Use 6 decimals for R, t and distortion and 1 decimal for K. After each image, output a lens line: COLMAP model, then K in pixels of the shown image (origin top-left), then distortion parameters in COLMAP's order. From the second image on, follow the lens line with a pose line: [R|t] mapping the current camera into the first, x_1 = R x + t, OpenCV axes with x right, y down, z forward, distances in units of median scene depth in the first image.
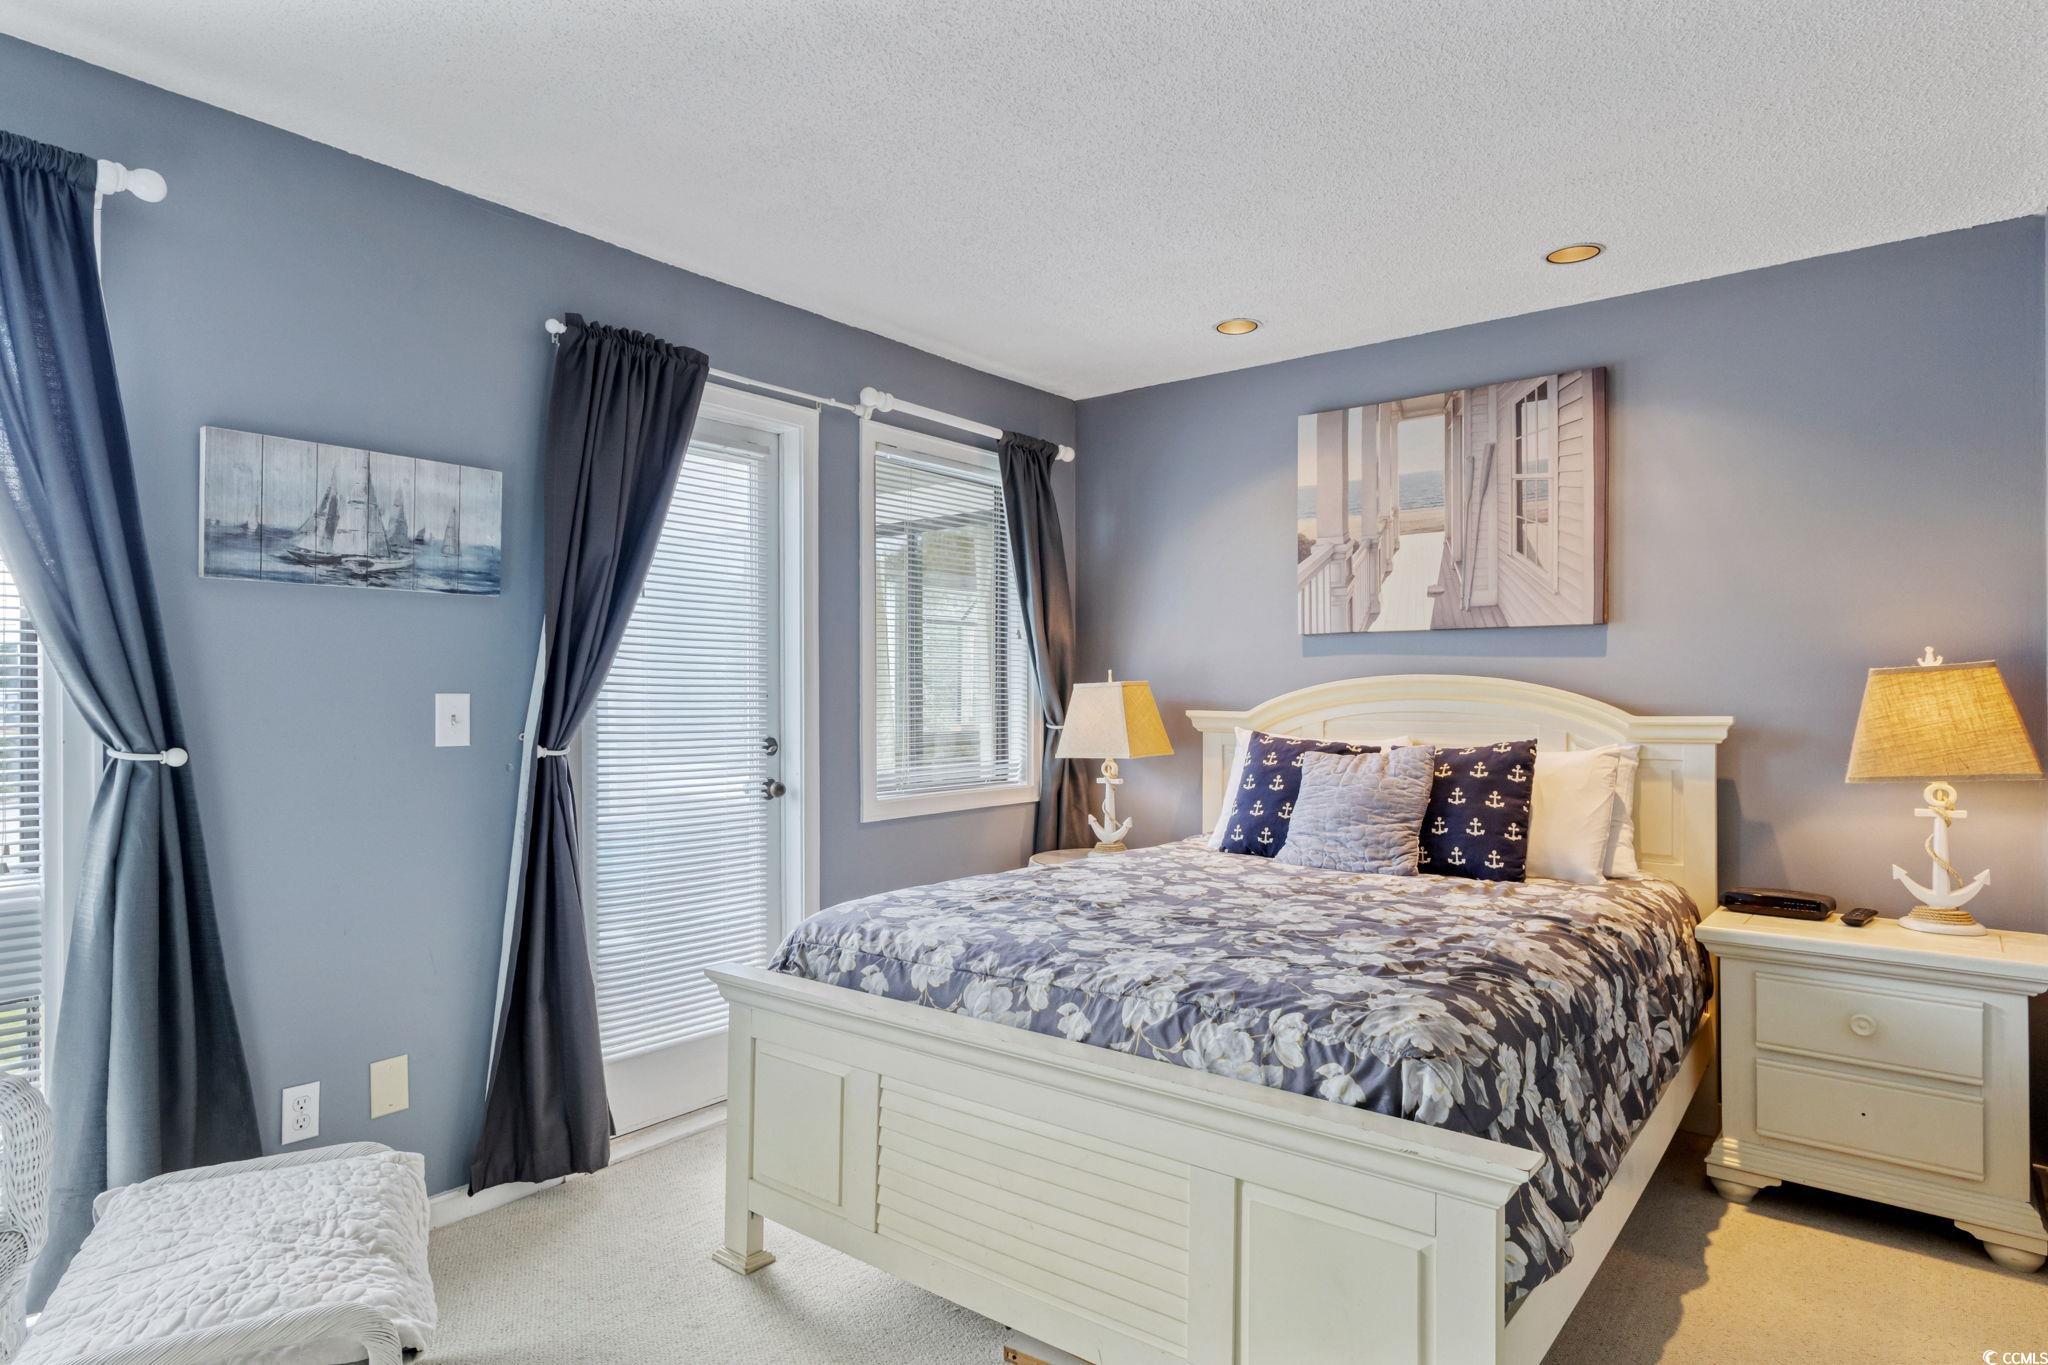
lens RADIAL K [[1147.3, 0, 1026.6], [0, 1147.3, 687.3], [0, 0, 1]] dist [0.002741, -0.000749]
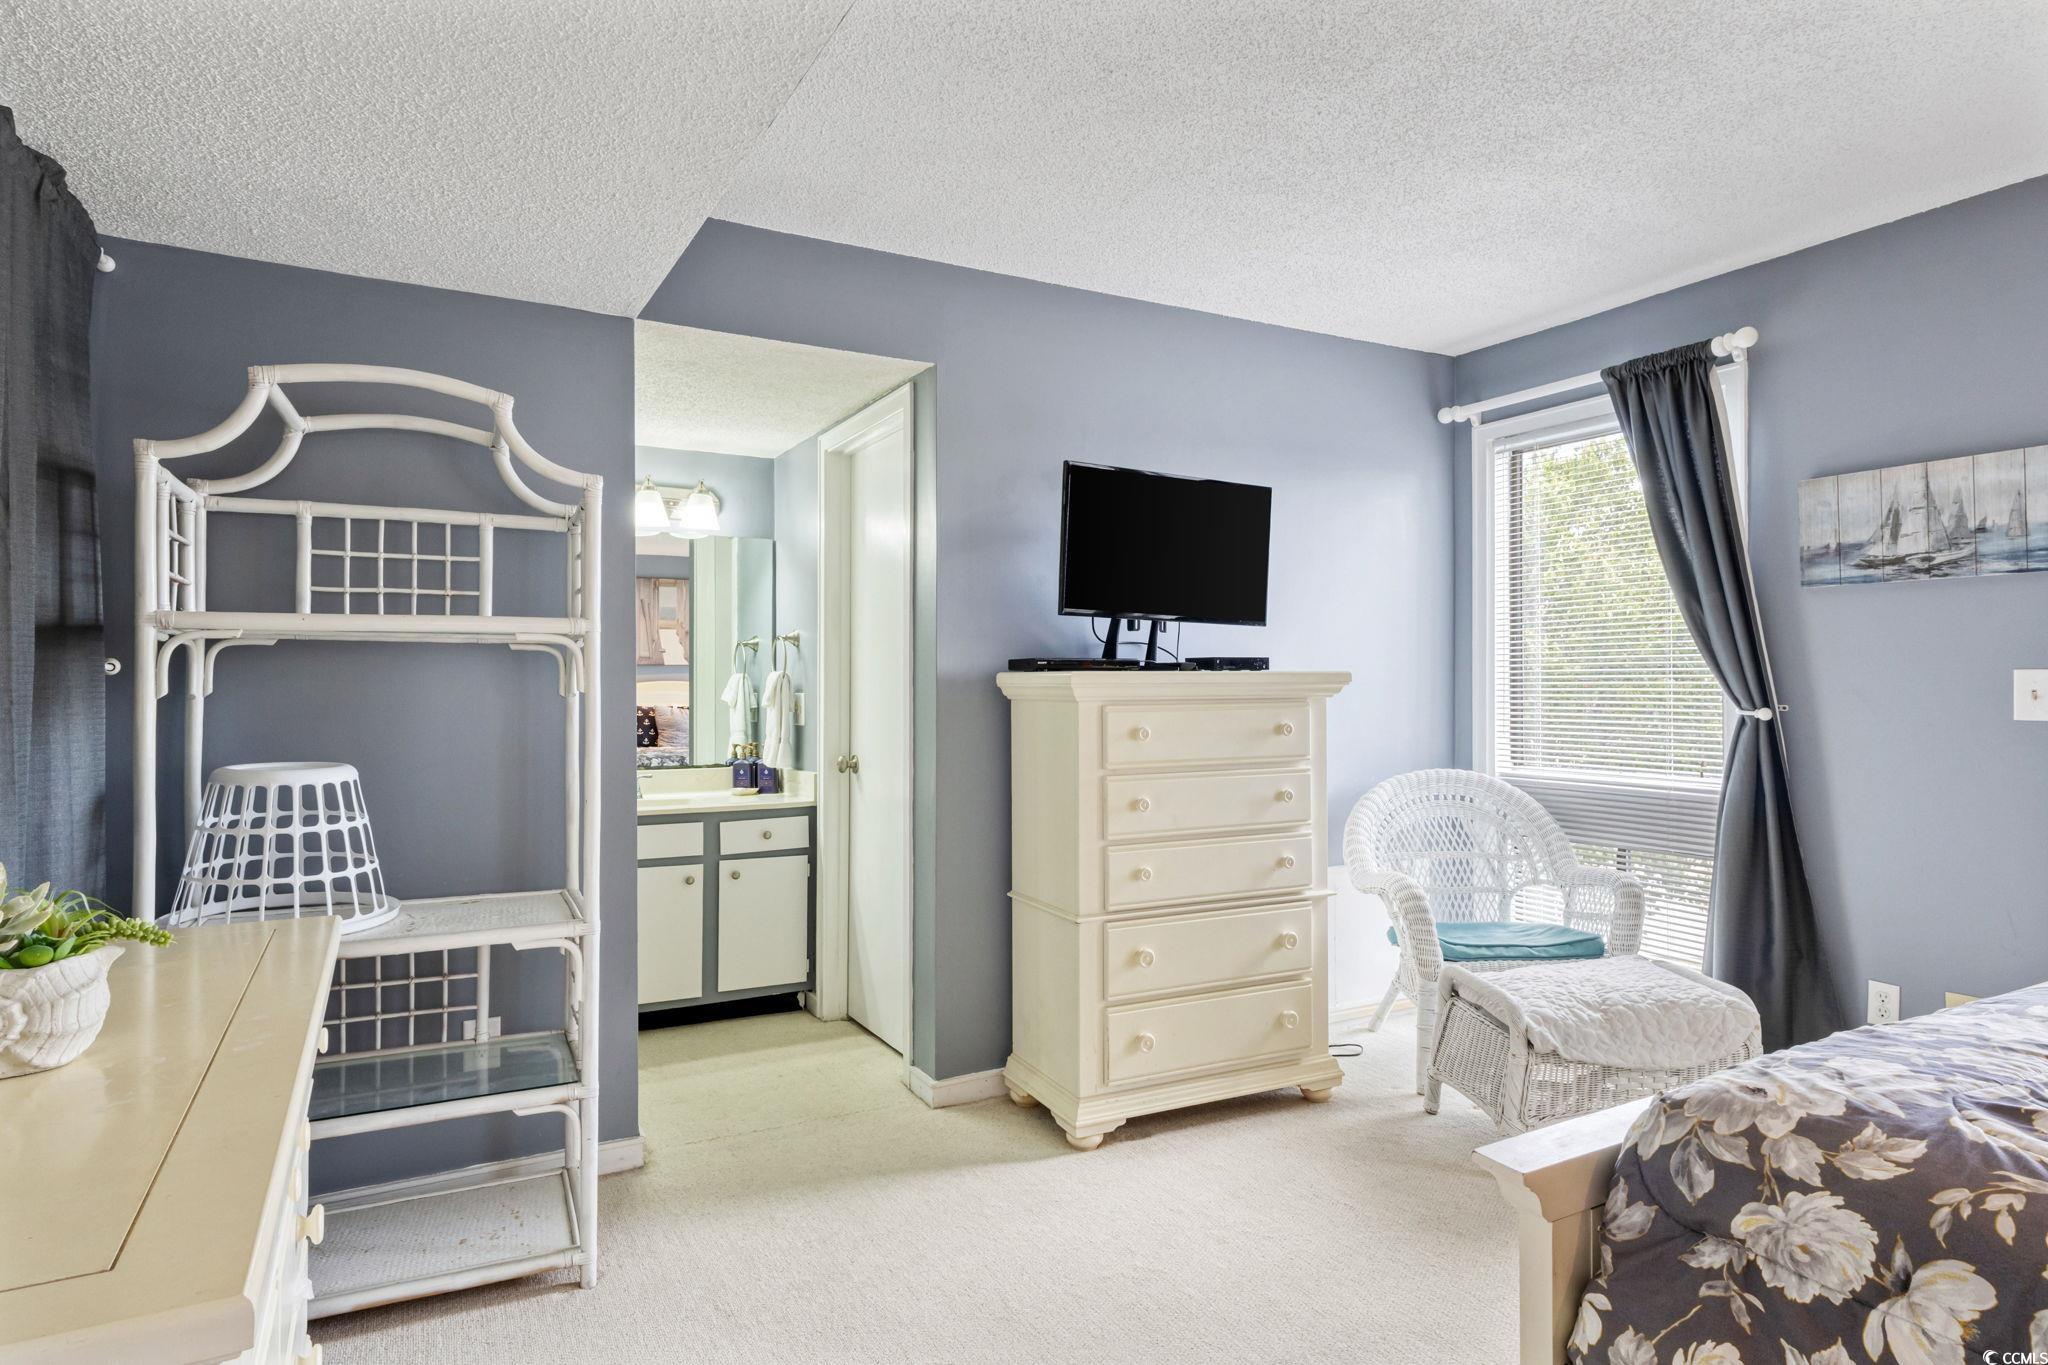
lens RADIAL K [[1147.3, 0, 1008.4], [0, 1147.3, 684.7], [0, 0, 1]] dist [0.002741, -0.000749]
pose [[-0.396931, 0.003647, -0.917841, 0.891182], [0.007662, 0.999970, 0.000660, 0.012835], [0.917817, -0.006770, -0.396947, 0.617933]]
